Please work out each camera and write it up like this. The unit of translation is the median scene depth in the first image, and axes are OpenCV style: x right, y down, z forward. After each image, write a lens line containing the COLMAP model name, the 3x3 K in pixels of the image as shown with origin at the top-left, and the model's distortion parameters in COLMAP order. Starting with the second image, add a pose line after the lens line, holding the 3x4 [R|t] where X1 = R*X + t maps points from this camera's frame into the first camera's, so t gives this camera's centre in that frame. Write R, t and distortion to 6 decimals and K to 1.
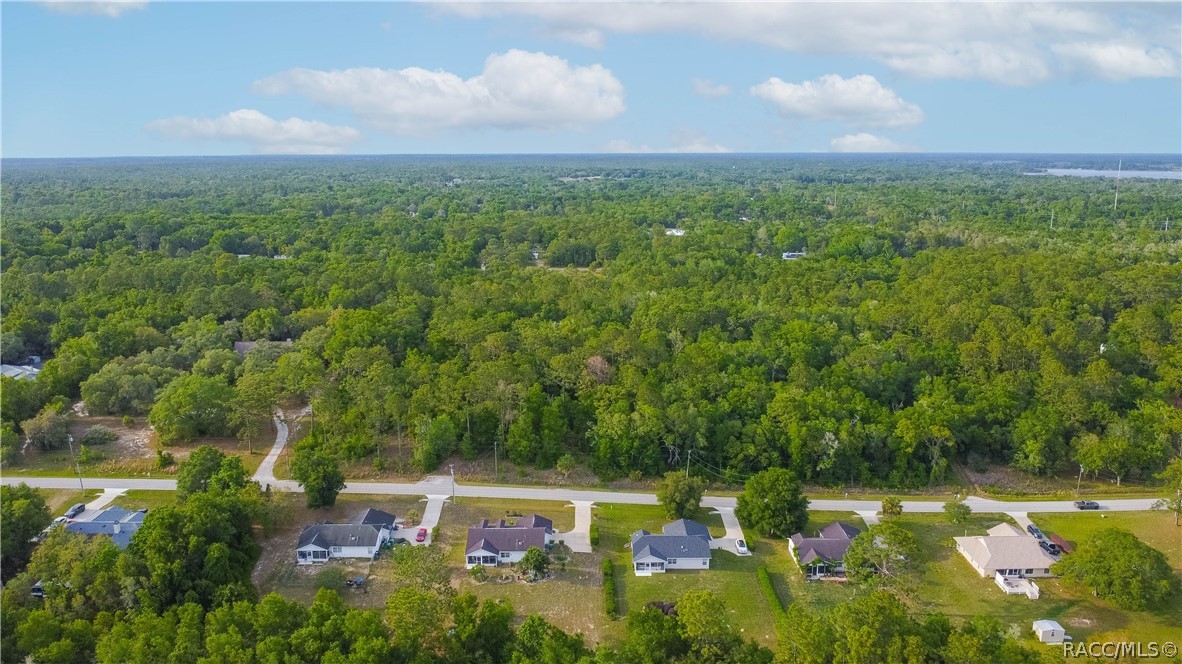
lens RADIAL K [[867.6, 0, 591.0], [0, 867.6, 332.0], [0, 0, 1]] dist [-0.031209, -0.003556]
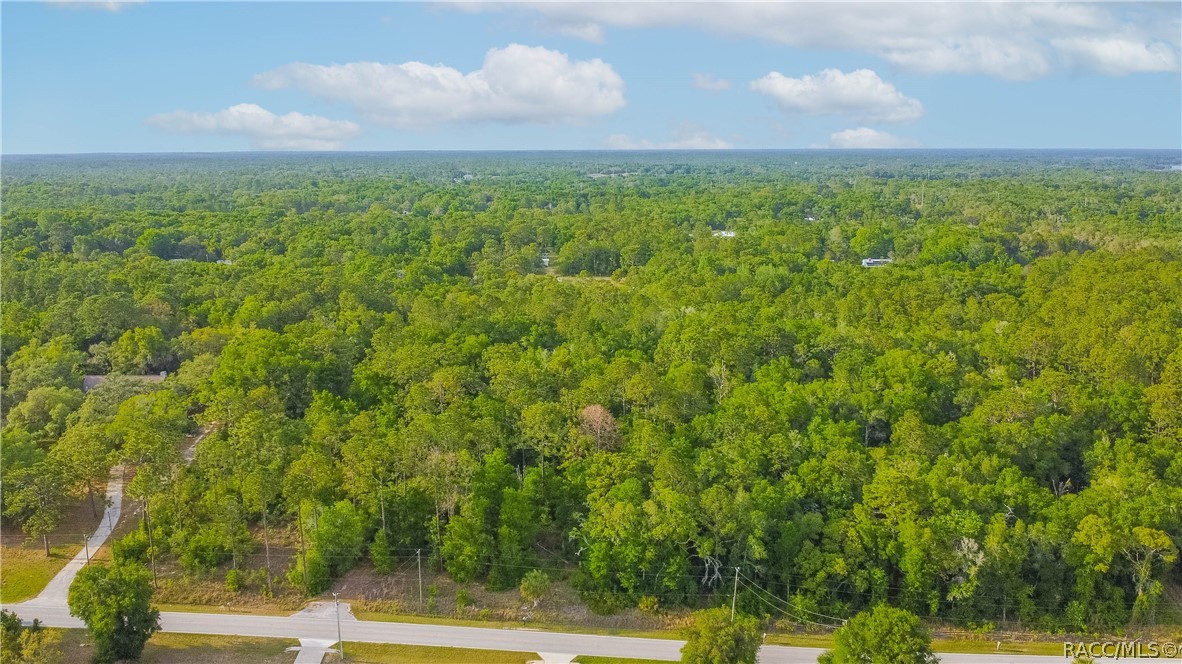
lens RADIAL K [[992.0, 0, 591.0], [0, 992.0, 332.0], [0, 0, 1]] dist [-0.011074, -0.057652]
pose [[0.999212, 0.005752, -0.039284, 0.030675], [-0.006655, 0.999716, -0.022894, -0.009340], [0.039141, 0.023138, 0.998966, 0.245052]]
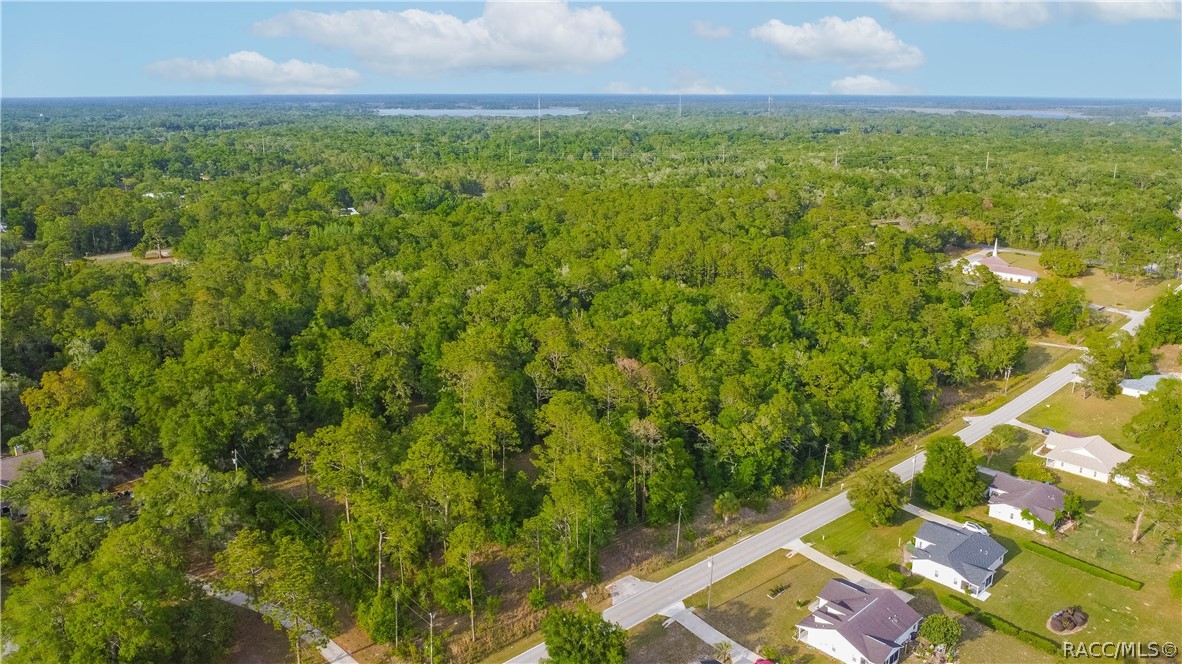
lens RADIAL K [[891.6, 0, 591.0], [0, 891.6, 332.0], [0, 0, 1]] dist [-0.030589, -0.000442]
pose [[0.723457, -0.176306, 0.667477, -0.501517], [0.138332, 0.984253, 0.110045, -0.080861], [-0.676368, 0.012721, 0.736454, 0.420124]]
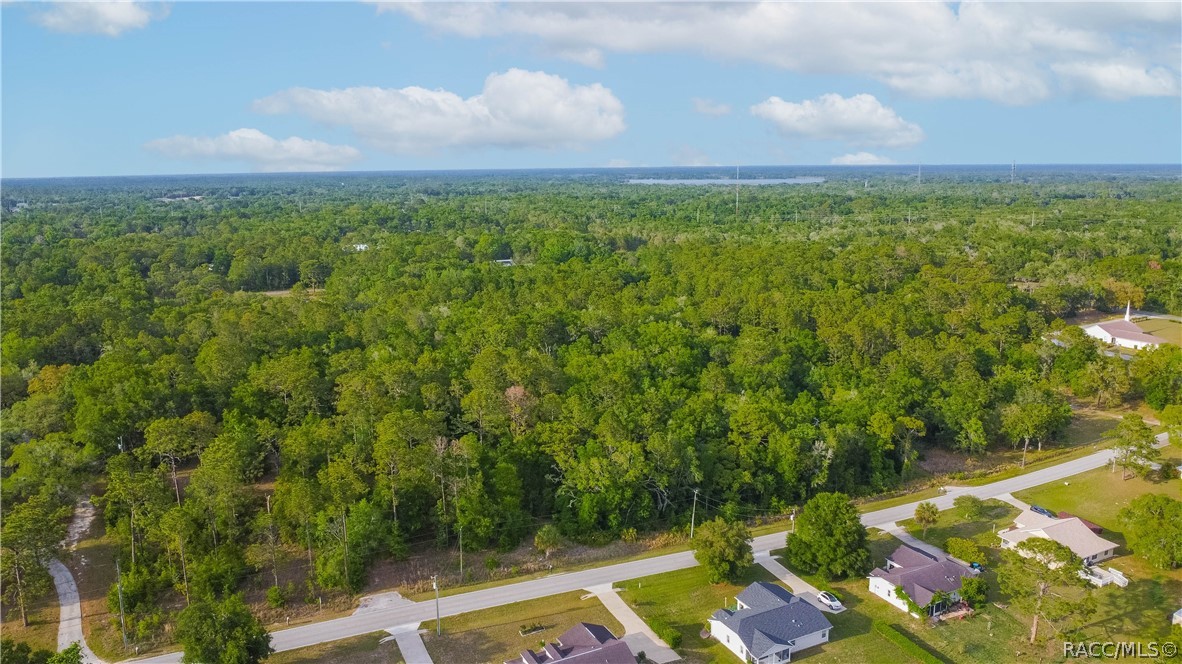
lens RADIAL K [[860.1, 0, 591.0], [0, 860.1, 332.0], [0, 0, 1]] dist [-0.028579, -0.001344]
pose [[0.893262, -0.092524, 0.439912, -0.245222], [0.101292, 0.994850, 0.003564, -0.015049], [-0.437977, 0.041376, 0.898034, 0.274642]]
